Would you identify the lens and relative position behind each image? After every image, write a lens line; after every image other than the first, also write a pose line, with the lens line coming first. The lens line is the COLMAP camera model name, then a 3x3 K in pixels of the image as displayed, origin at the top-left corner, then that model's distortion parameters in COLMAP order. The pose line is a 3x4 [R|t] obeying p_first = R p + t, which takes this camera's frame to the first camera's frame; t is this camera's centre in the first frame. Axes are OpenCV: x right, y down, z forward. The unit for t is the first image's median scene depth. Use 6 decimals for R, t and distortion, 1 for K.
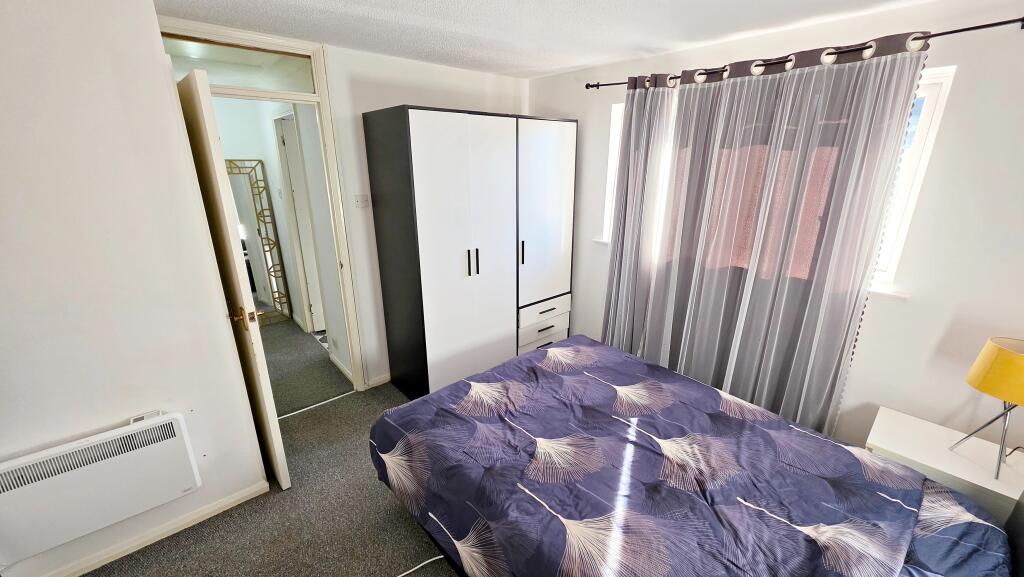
lens RADIAL K [[416.7, 0, 517.4], [0, 416.7, 292.5], [0, 0, 1]] dist [-0.002228, -0.000196]
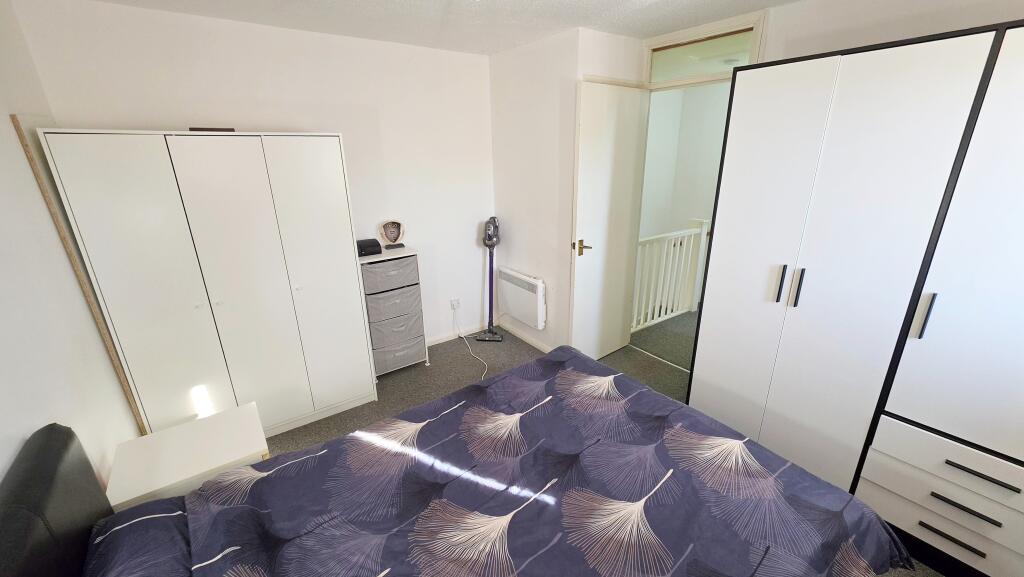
lens RADIAL K [[416.7, 0, 517.4], [0, 416.7, 292.5], [0, 0, 1]] dist [-0.002228, -0.000196]
pose [[-0.108861, 0.320839, -0.940857, 0.847240], [-0.291885, 0.894443, 0.338783, -0.240497], [0.950238, 0.311503, -0.003722, 0.844552]]
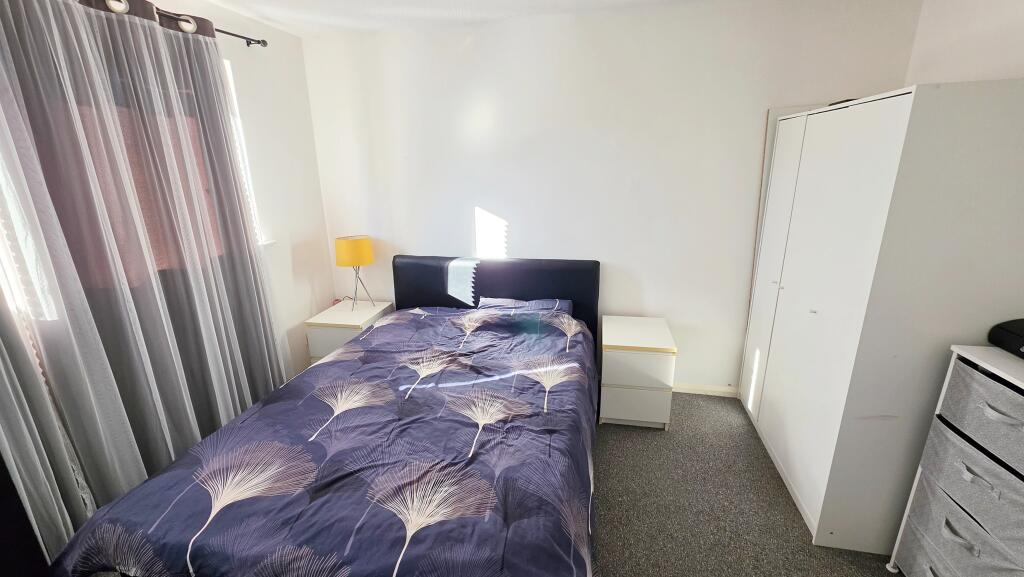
lens RADIAL K [[405.3, 0, 512.0], [0, 405.3, 288.5], [0, 0, 1]] dist [-0.000131, -0.000023]
pose [[-0.575832, -0.253546, 0.777259, -0.574405], [0.255334, 0.847372, 0.465581, -0.288096], [-0.776674, 0.466557, -0.423204, 1.107475]]
